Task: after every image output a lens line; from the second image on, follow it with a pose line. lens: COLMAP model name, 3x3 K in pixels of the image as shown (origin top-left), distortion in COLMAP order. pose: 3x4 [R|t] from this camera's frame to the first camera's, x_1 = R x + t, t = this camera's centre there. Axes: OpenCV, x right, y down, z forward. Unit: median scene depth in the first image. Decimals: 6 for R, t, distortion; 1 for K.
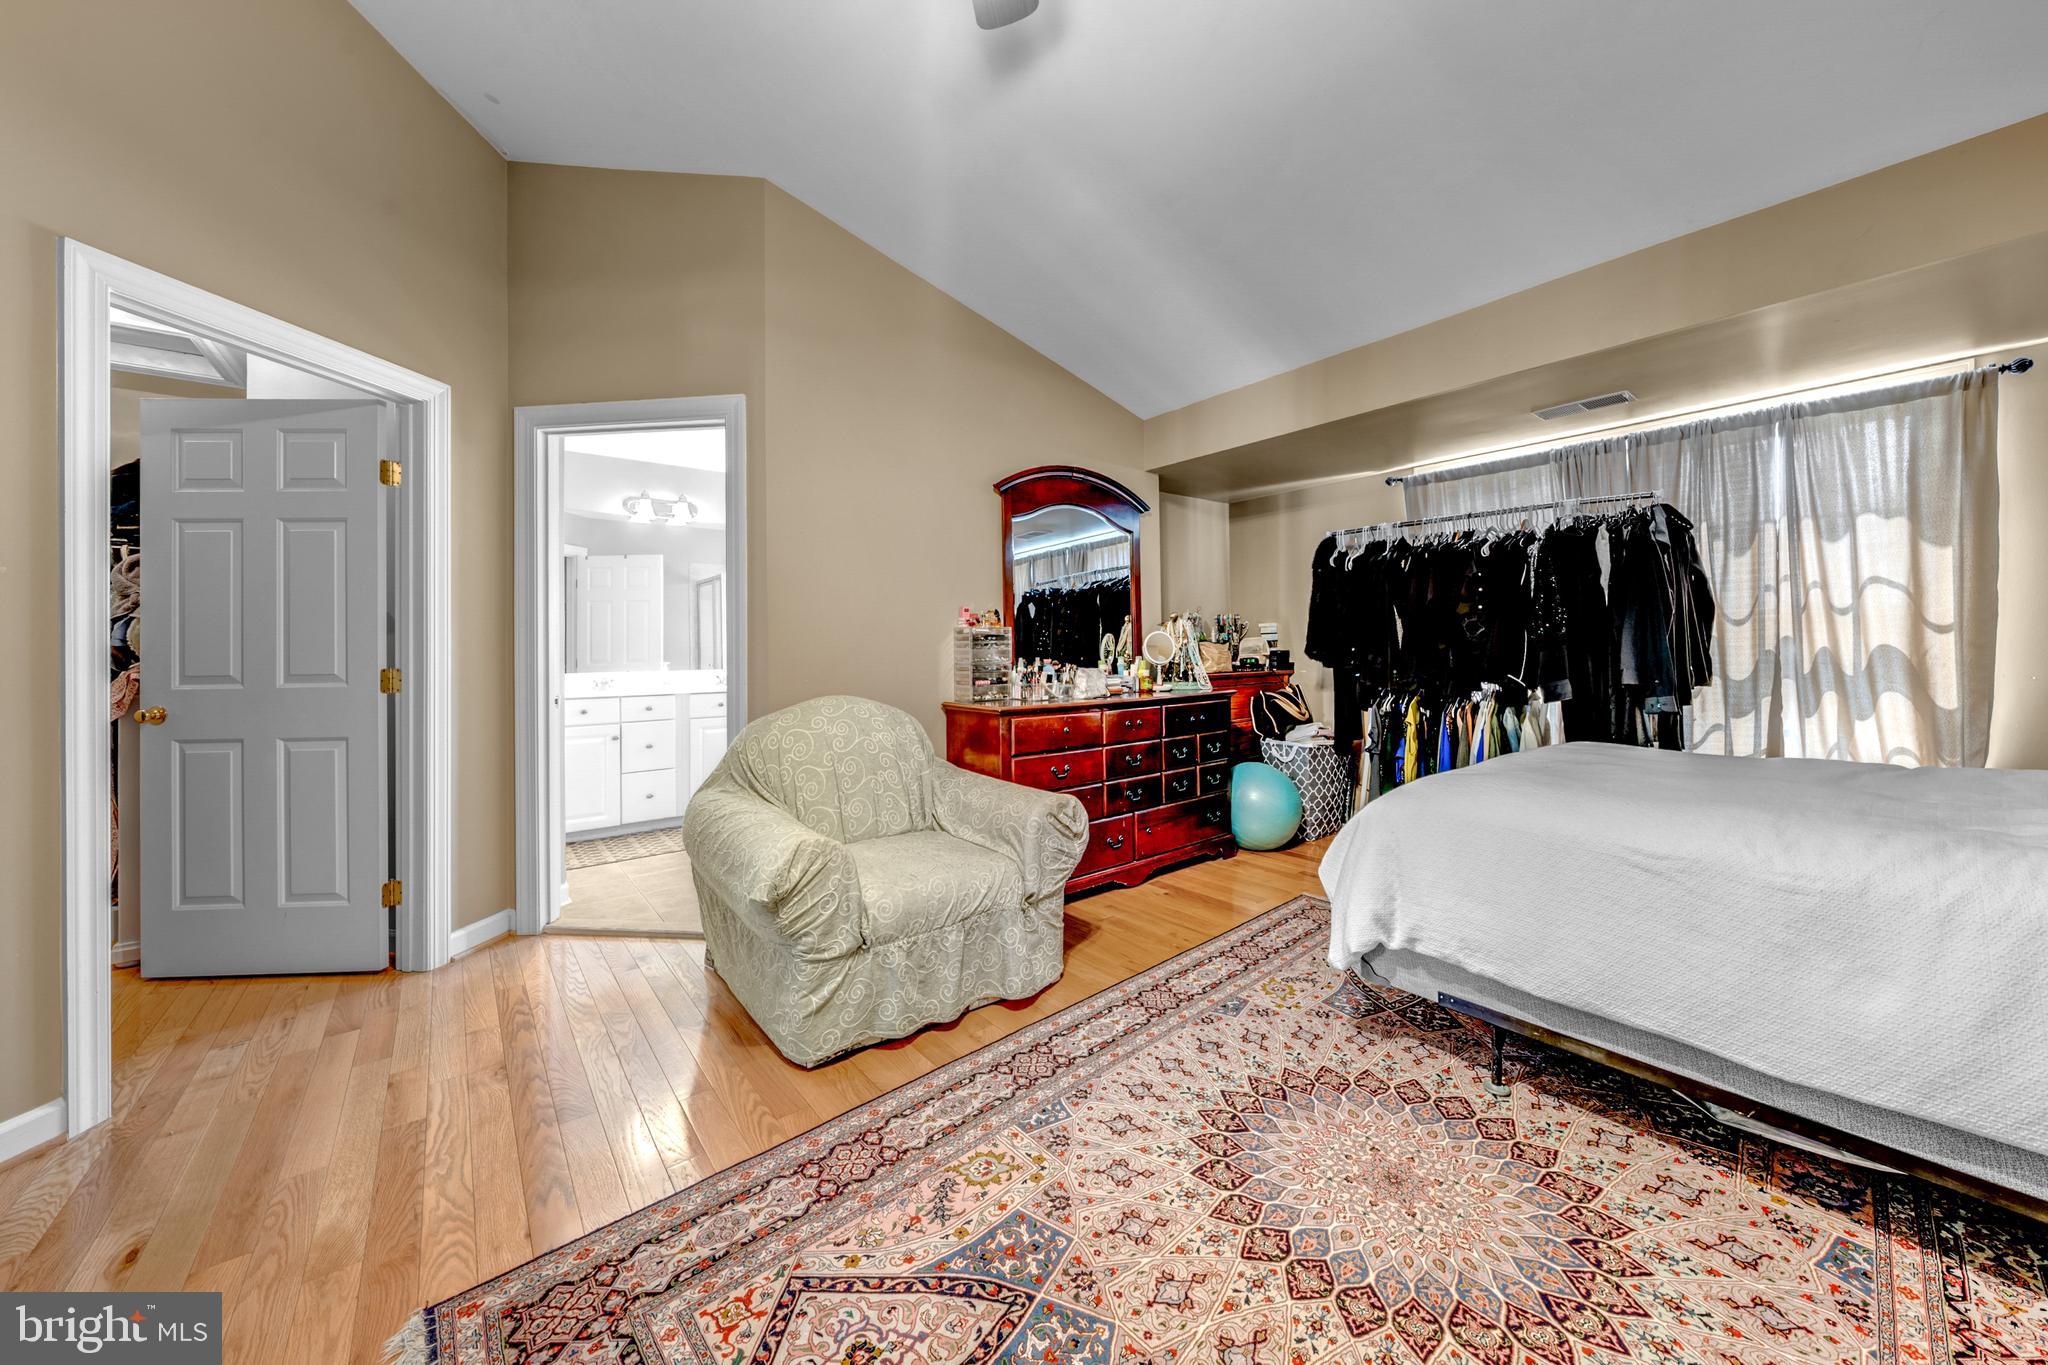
lens RADIAL K [[703.5, 0, 1028.5], [0, 703.5, 677.9], [0, 0, 1]] dist [-0.001718, -0.000014]
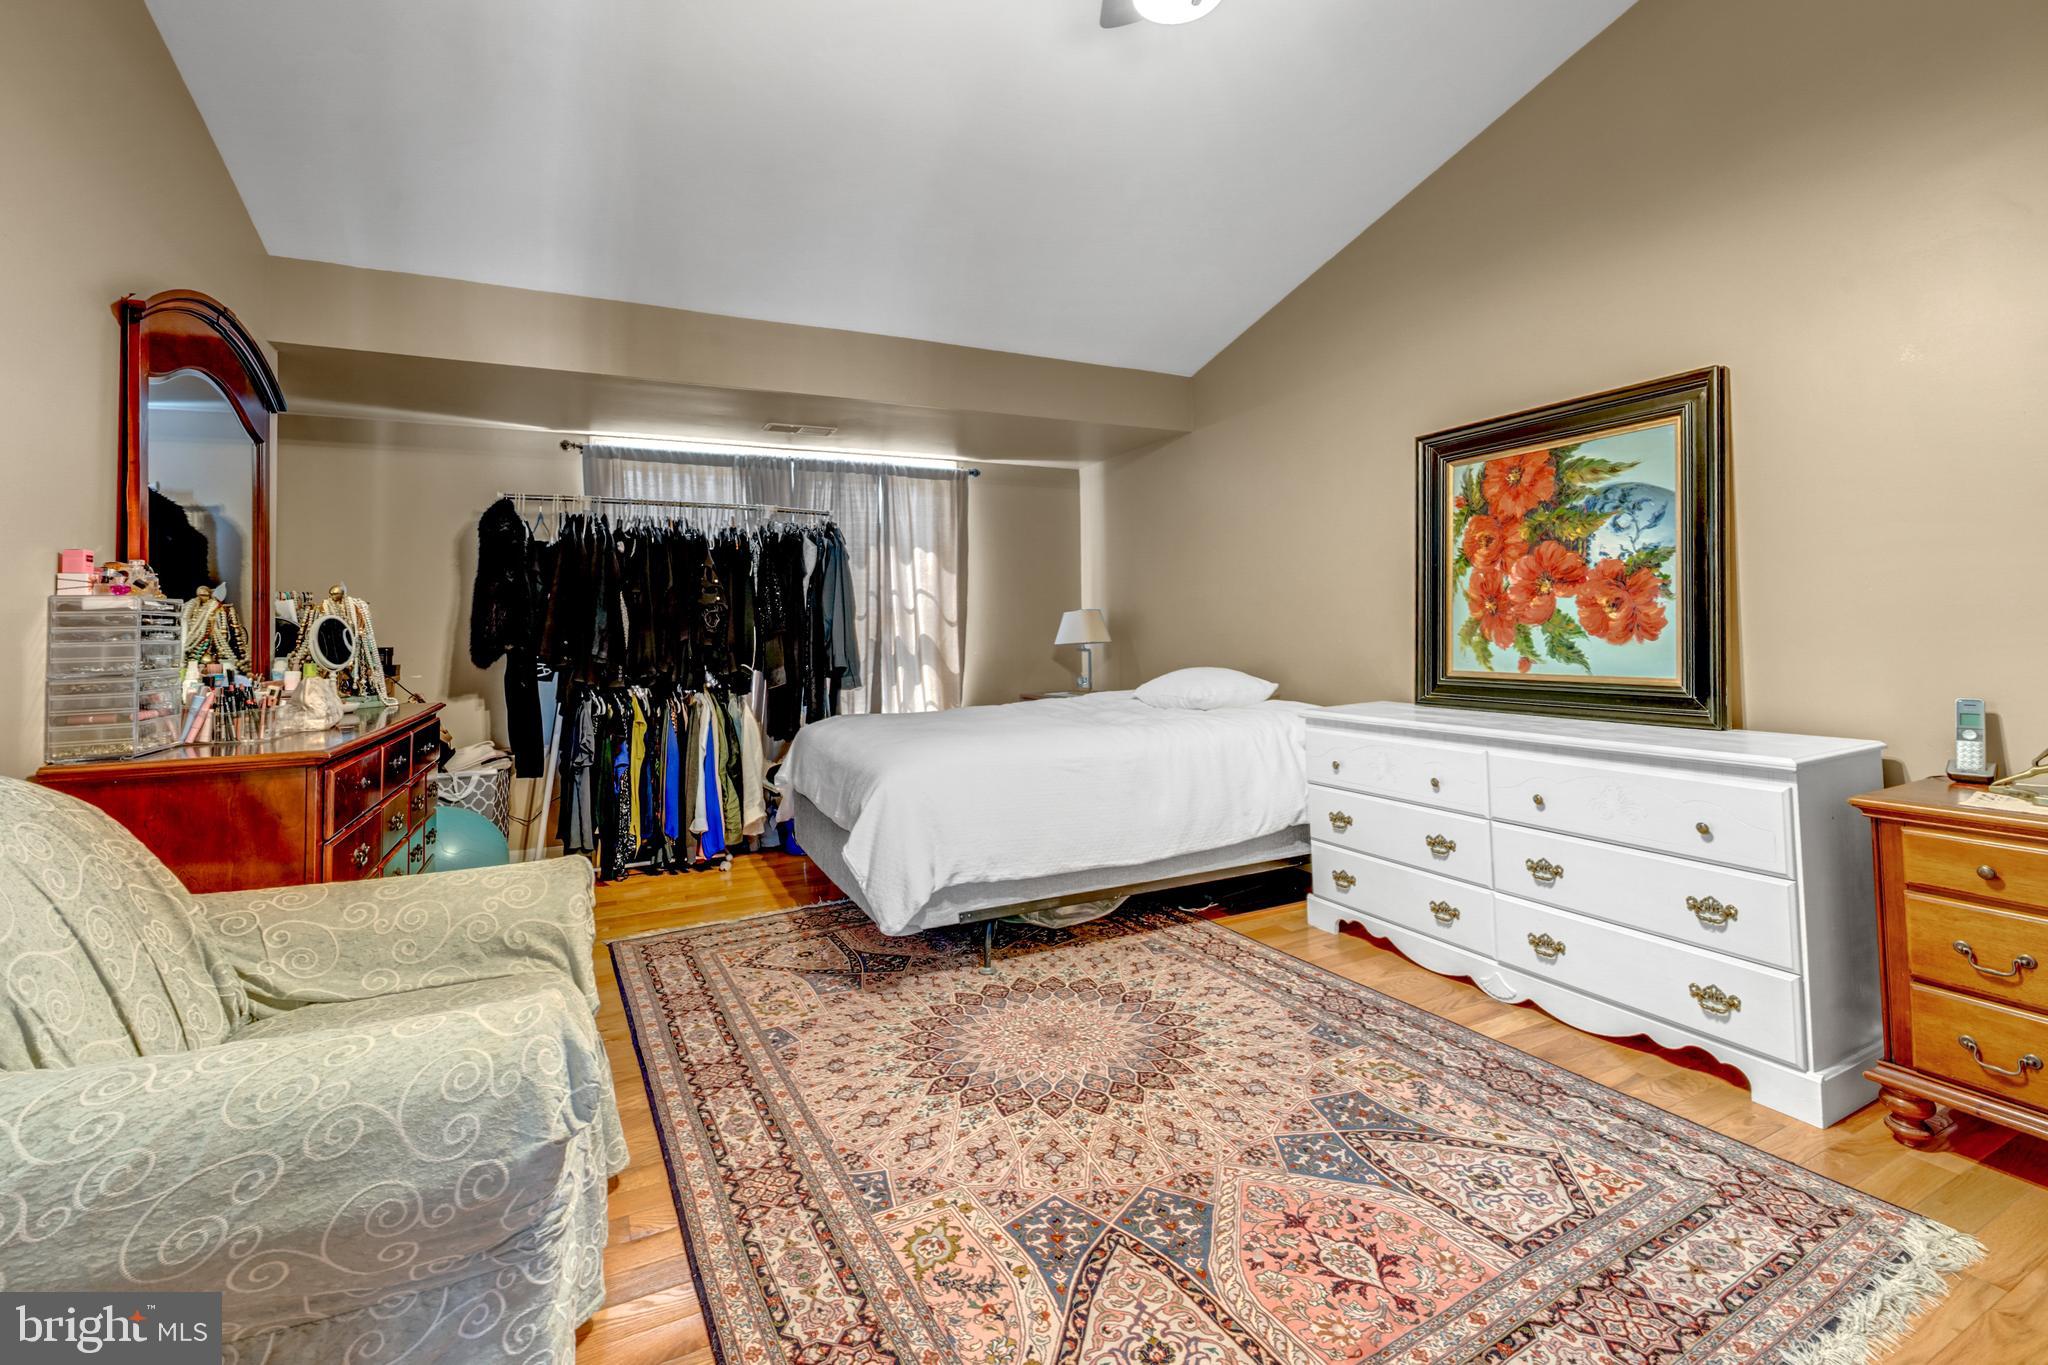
lens RADIAL K [[875.5, 0, 1023.6], [0, 875.5, 654.8], [0, 0, 1]] dist [0.001141, 0.000208]
pose [[0.242375, -0.020934, 0.969957, -0.766097], [0.058023, 0.998290, 0.007047, -0.004921], [-0.968446, 0.054572, 0.243175, 0.446476]]
